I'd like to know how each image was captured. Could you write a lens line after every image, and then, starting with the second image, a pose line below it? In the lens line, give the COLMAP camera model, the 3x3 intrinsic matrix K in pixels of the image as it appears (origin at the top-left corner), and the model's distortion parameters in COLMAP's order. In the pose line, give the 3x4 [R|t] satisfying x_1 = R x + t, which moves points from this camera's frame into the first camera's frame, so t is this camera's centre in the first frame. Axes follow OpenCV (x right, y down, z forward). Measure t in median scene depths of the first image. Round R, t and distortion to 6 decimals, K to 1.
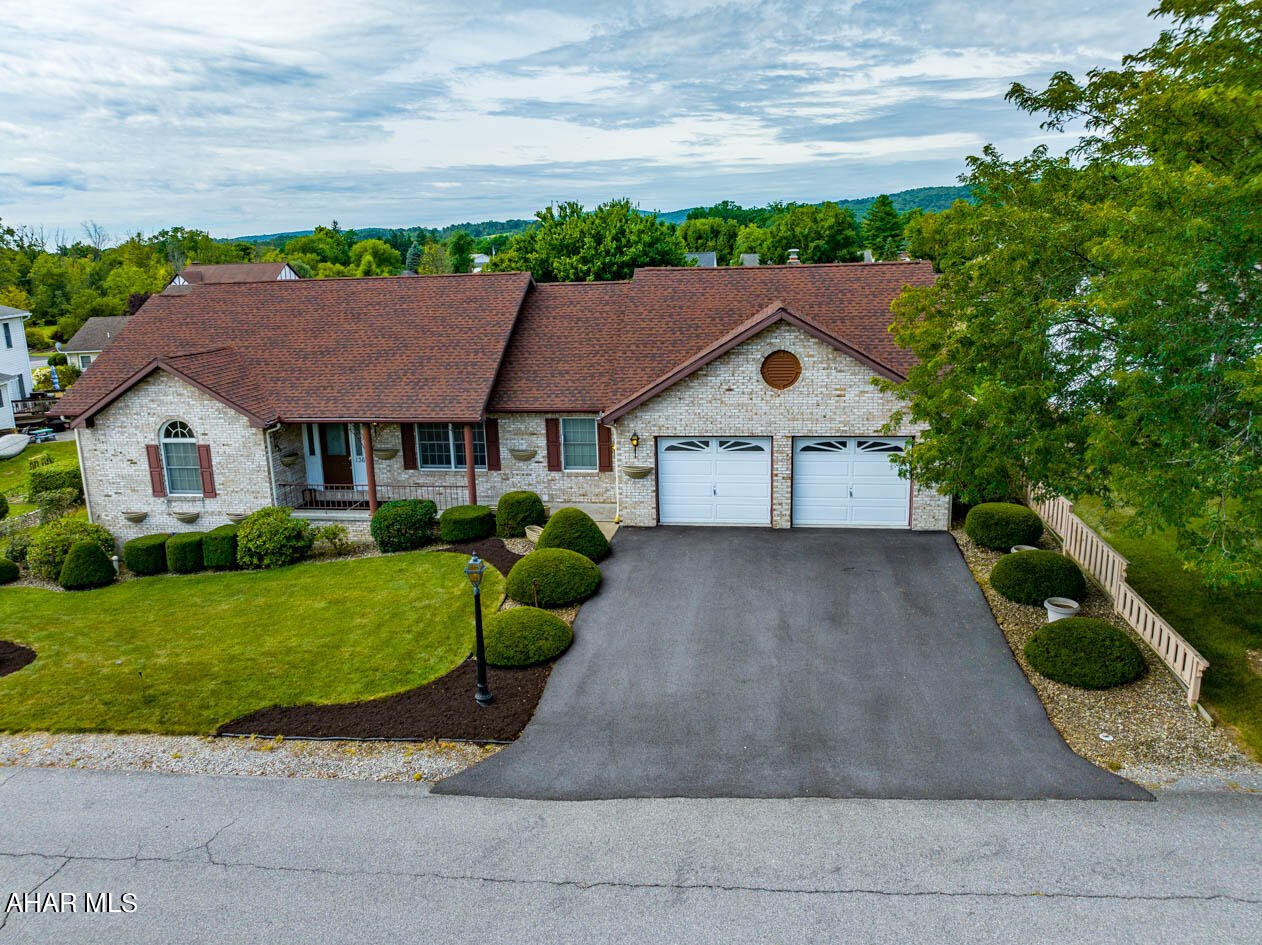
lens RADIAL K [[931.1, 0, 633.3], [0, 931.1, 469.0], [0, 0, 1]] dist [-0.053890, 0.026663]
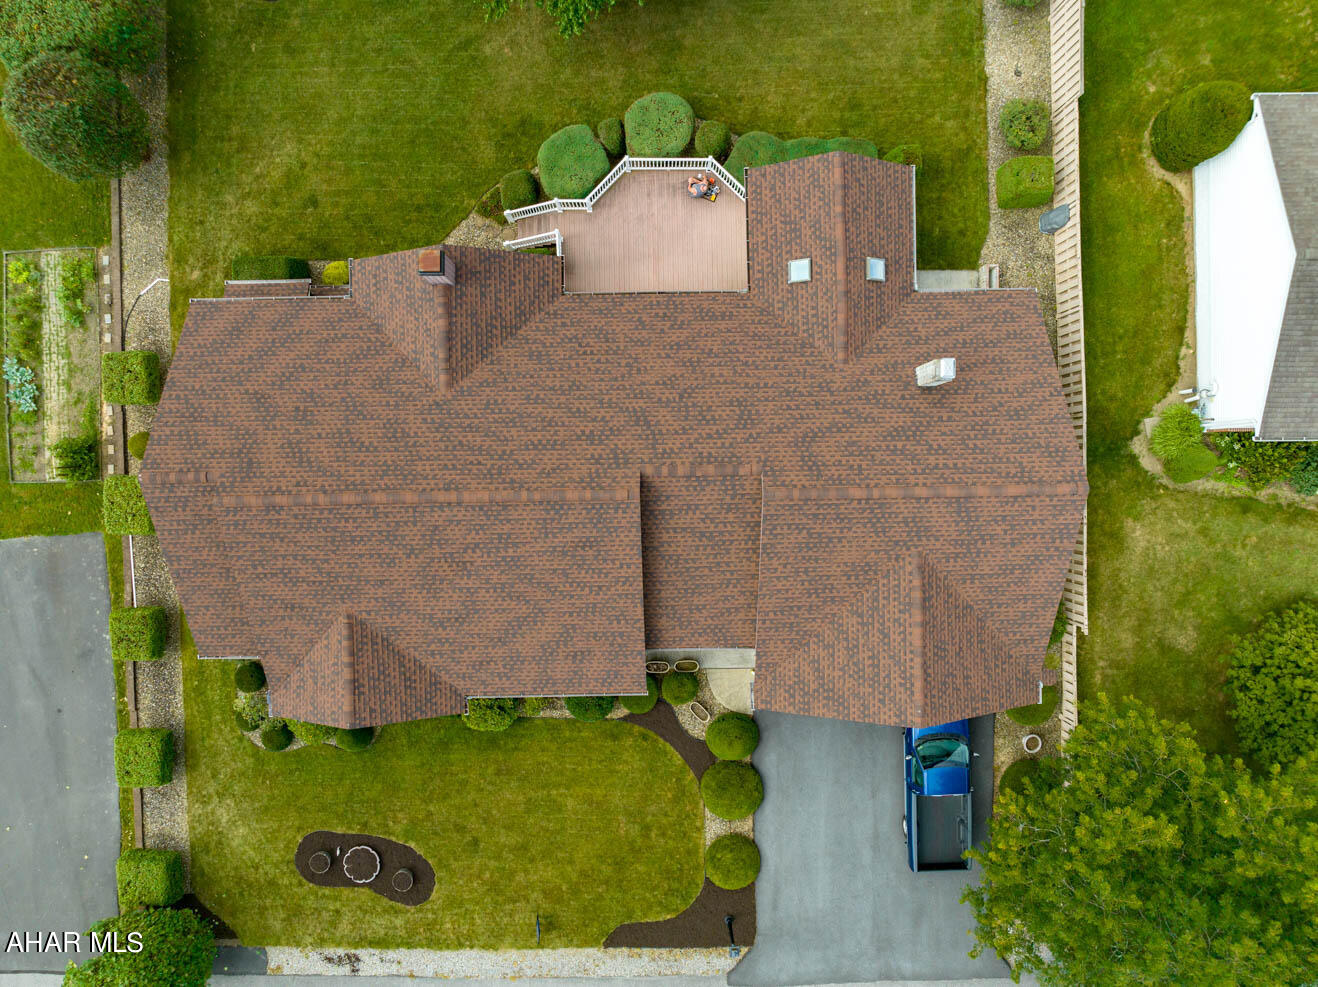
lens RADIAL K [[930.1, 0, 661.7], [0, 930.1, 490.7], [0, 0, 1]] dist [-0.050639, 0.022720]
pose [[0.985828, -0.165270, 0.028791, -0.139413], [0.005589, 0.203880, 0.978980, -1.279022], [-0.167666, -0.964945, 0.201914, 1.012134]]
